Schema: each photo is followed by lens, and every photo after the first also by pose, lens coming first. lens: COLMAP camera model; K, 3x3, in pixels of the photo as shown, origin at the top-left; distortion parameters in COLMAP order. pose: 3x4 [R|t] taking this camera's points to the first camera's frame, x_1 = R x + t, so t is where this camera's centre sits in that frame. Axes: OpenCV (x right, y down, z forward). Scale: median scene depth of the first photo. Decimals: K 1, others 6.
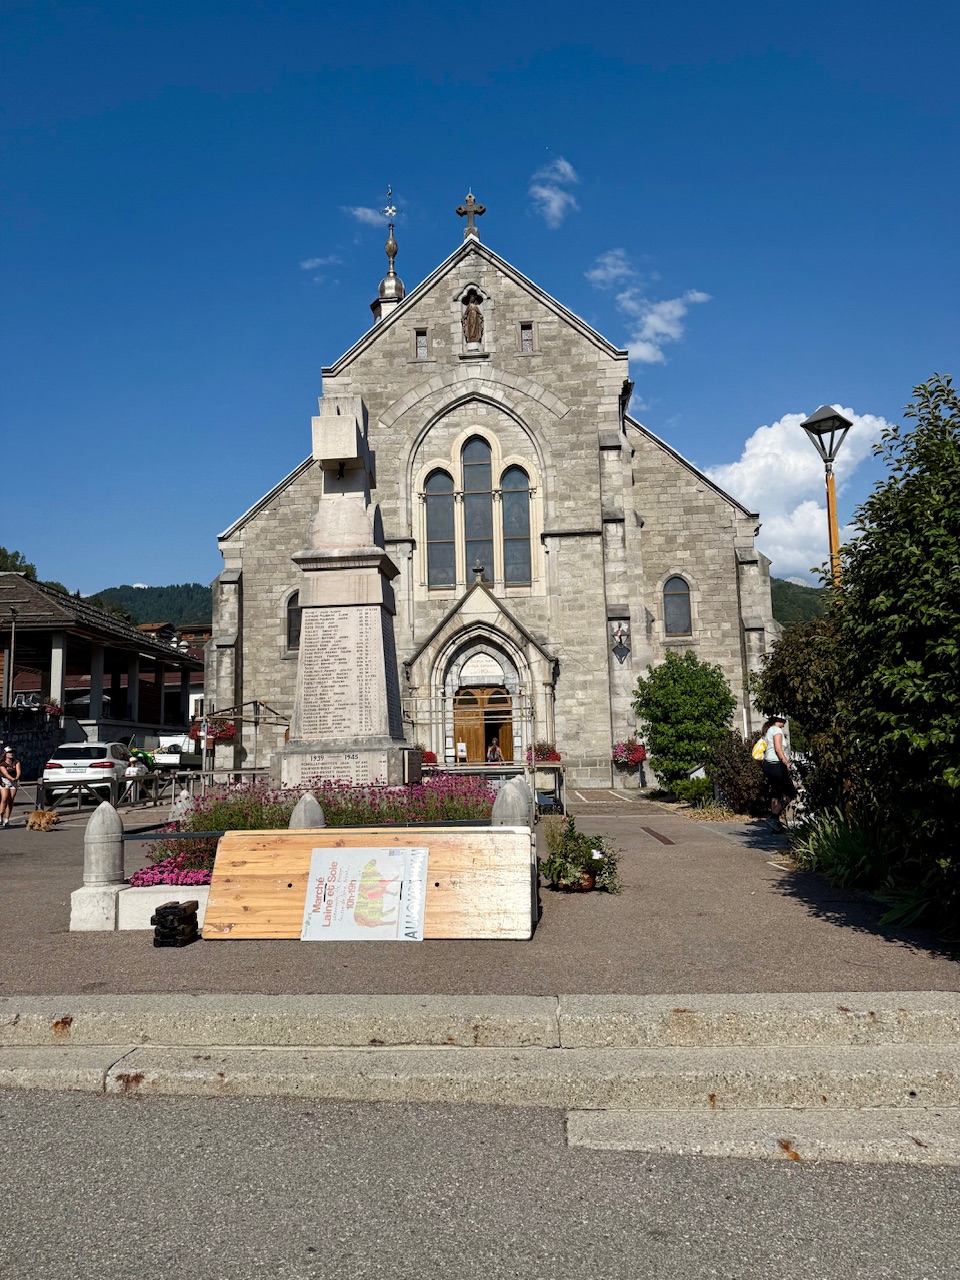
lens RADIAL K [[899.4, 0, 480.7], [0, 899.4, 636.6], [0, 0, 1]] dist [0.110024, -0.221862]
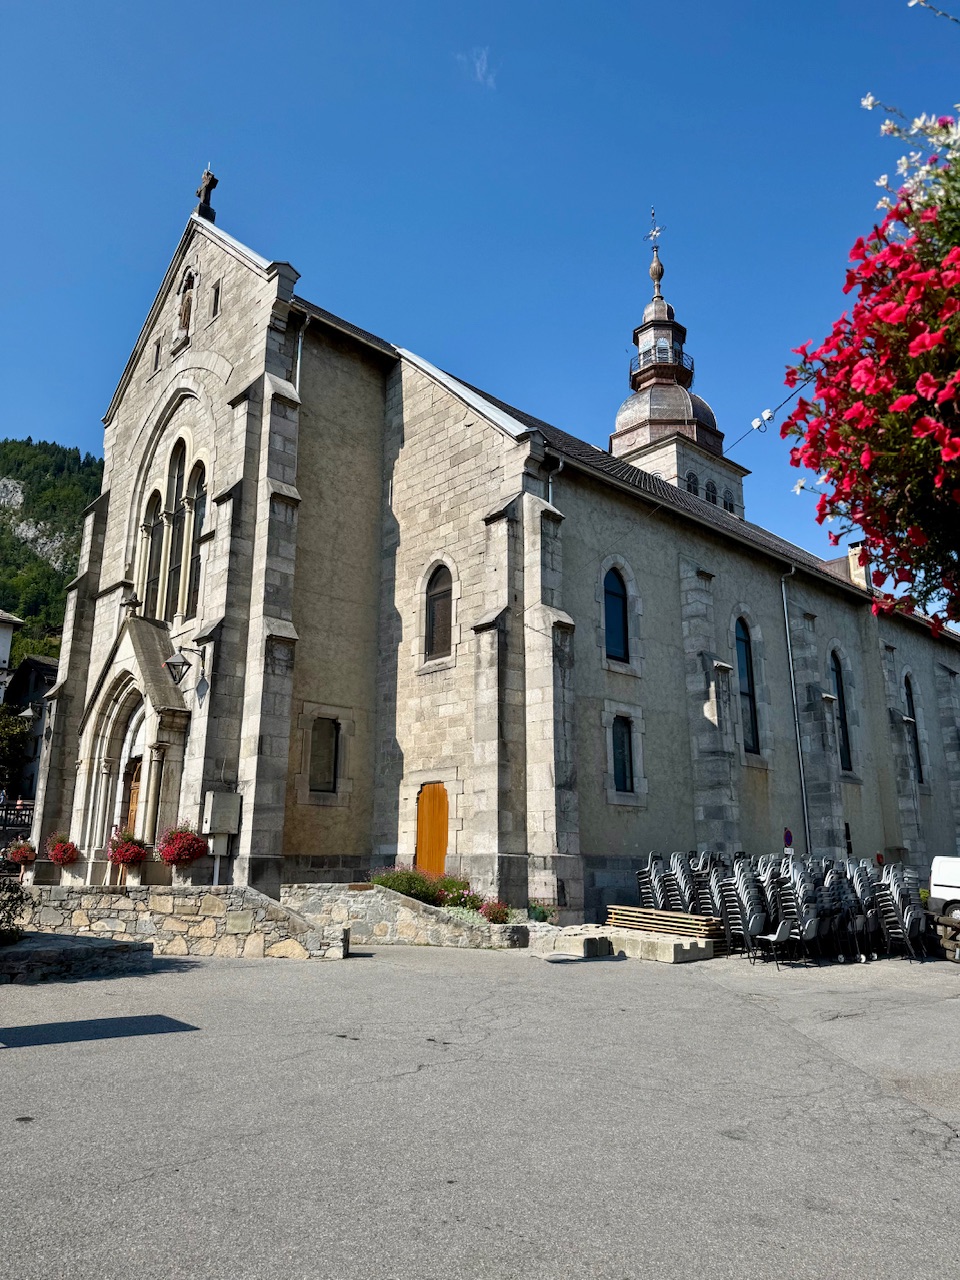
lens RADIAL K [[899.4, 0, 480.7], [0, 899.4, 636.6], [0, 0, 1]] dist [0.110024, -0.221862]
pose [[0.731957, -0.142011, -0.666388, 0.690962], [0.057579, 0.987432, -0.147184, 0.082634], [0.678914, 0.069362, 0.730934, 0.594737]]
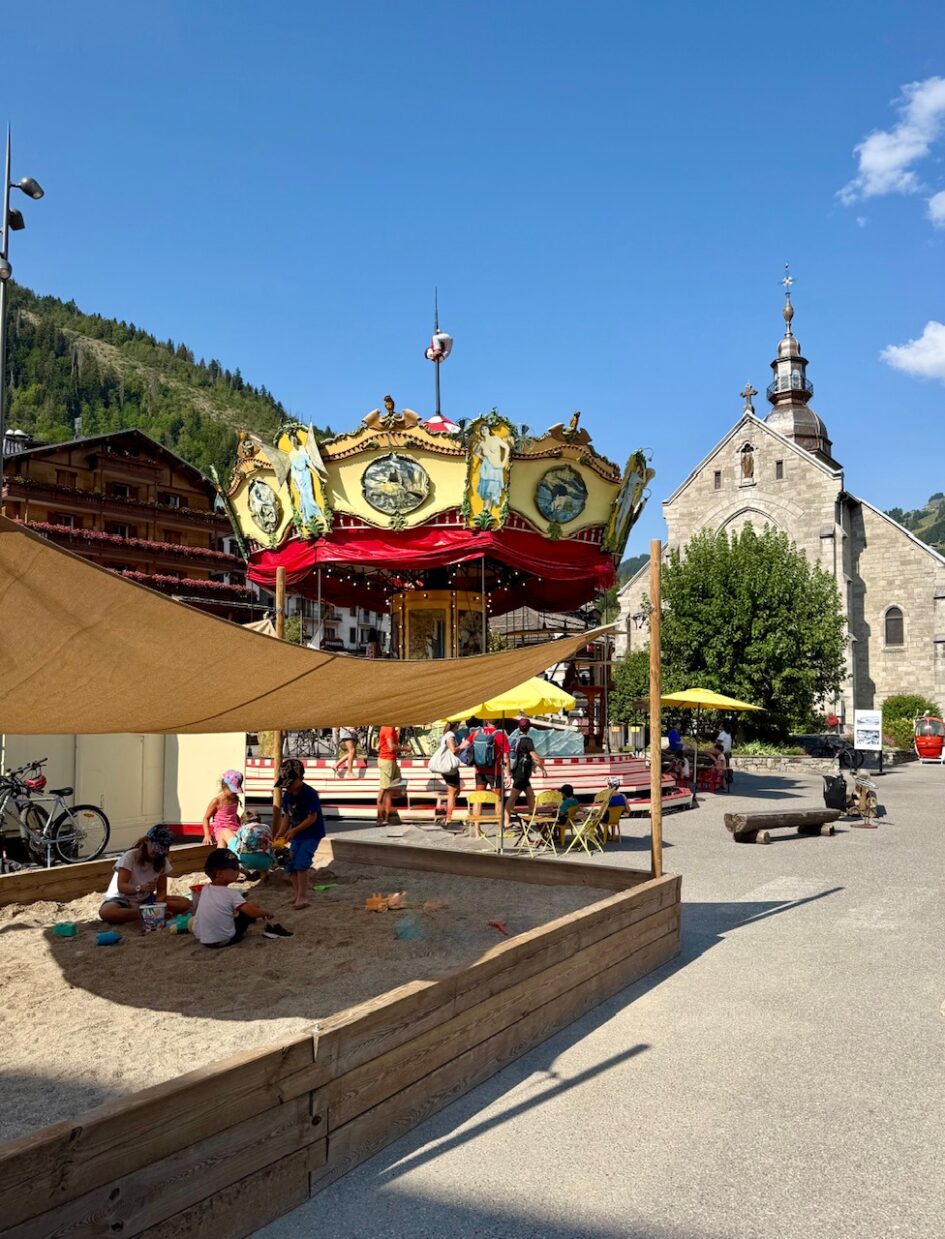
lens RADIAL K [[934.1, 0, 501.5], [0, 934.1, 669.8], [0, 0, 1]] dist [0.069374, -0.001686]
pose [[0.863370, -0.002469, -0.504564, 0.476959], [0.041590, 0.996934, 0.066286, -0.099641], [0.502854, -0.078214, 0.860826, -0.762640]]
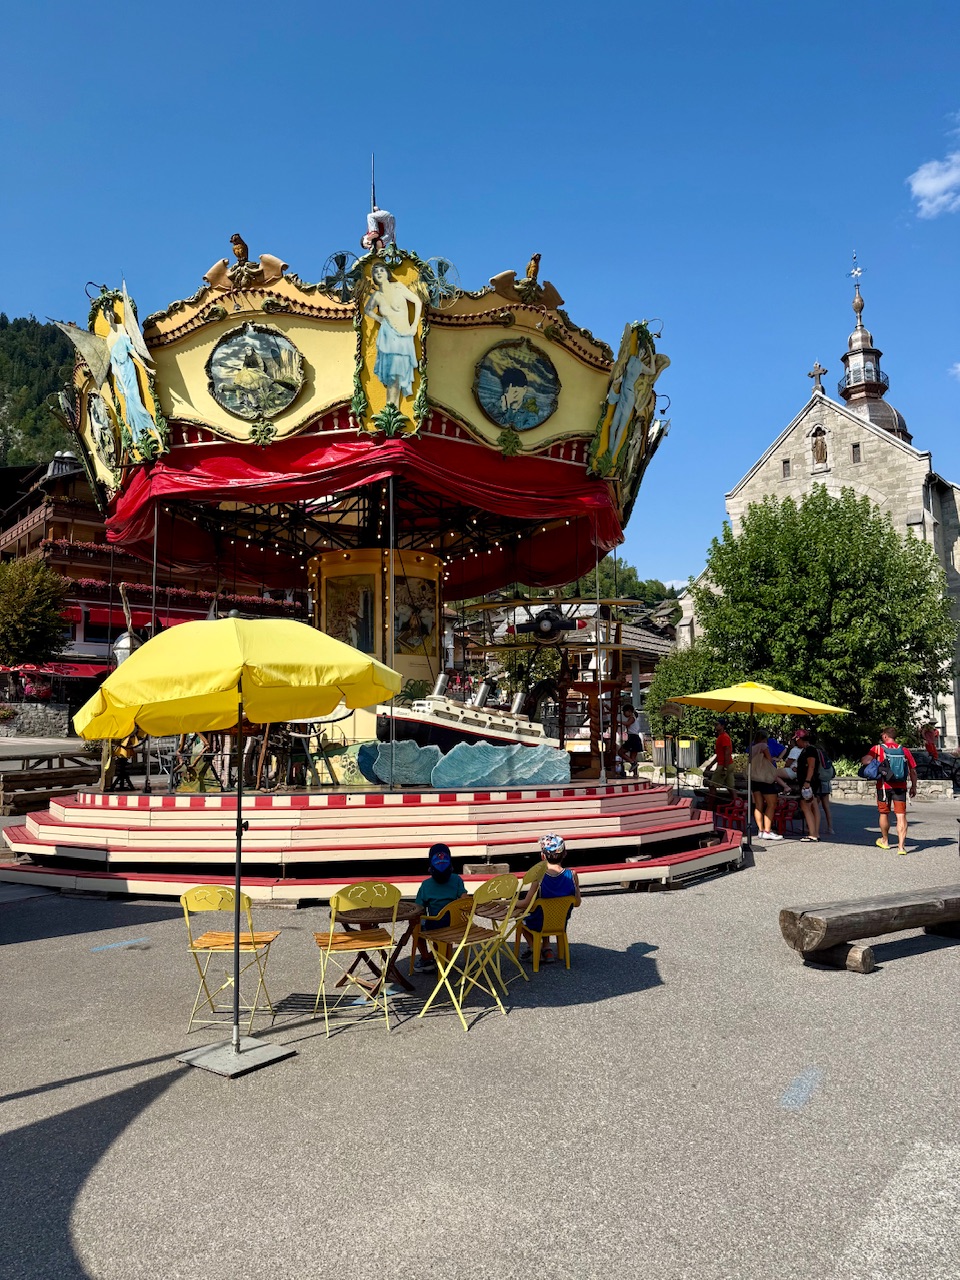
lens RADIAL K [[899.4, 0, 480.7], [0, 899.4, 636.6], [0, 0, 1]] dist [0.110024, -0.221862]
pose [[0.802154, -0.051471, -0.594895, 0.427735], [0.066052, 0.997812, 0.002732, -0.072925], [0.593453, -0.041485, 0.803799, -0.580297]]
